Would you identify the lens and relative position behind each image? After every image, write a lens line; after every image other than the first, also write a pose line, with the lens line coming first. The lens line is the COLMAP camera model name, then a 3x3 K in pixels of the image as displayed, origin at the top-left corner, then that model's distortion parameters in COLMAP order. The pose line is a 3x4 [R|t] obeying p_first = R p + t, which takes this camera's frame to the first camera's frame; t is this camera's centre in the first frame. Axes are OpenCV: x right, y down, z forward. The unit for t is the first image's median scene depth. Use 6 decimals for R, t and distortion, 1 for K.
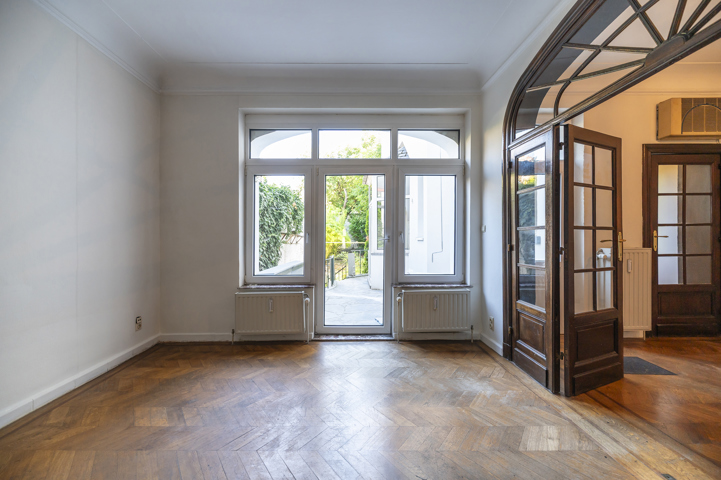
lens RADIAL K [[288.8, 0, 352.3], [0, 288.8, 239.0], [0, 0, 1]] dist [0.000849, -0.000034]
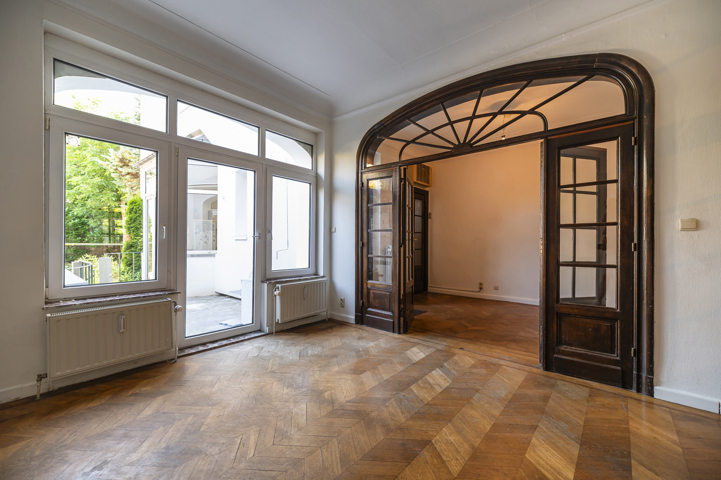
lens RADIAL K [[293.2, 0, 362.5], [0, 293.2, 244.0], [0, 0, 1]] dist [0.001068, 0.000159]
pose [[0.653300, 0.005743, 0.757078, -0.478274], [-0.009565, 0.999954, 0.000668, 0.027627], [-0.757039, -0.007678, 0.653324, 0.068860]]
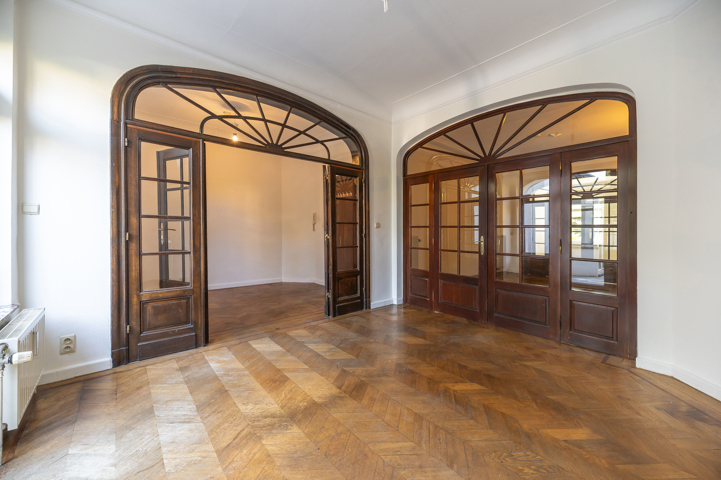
lens RADIAL K [[292.3, 0, 364.3], [0, 292.3, 234.6], [0, 0, 1]] dist [0.001187, -0.000053]
pose [[-0.655183, -0.001482, 0.755469, -0.556123], [-0.001353, 0.999999, 0.000788, 0.020622], [-0.755469, -0.000505, -0.655184, 0.952360]]
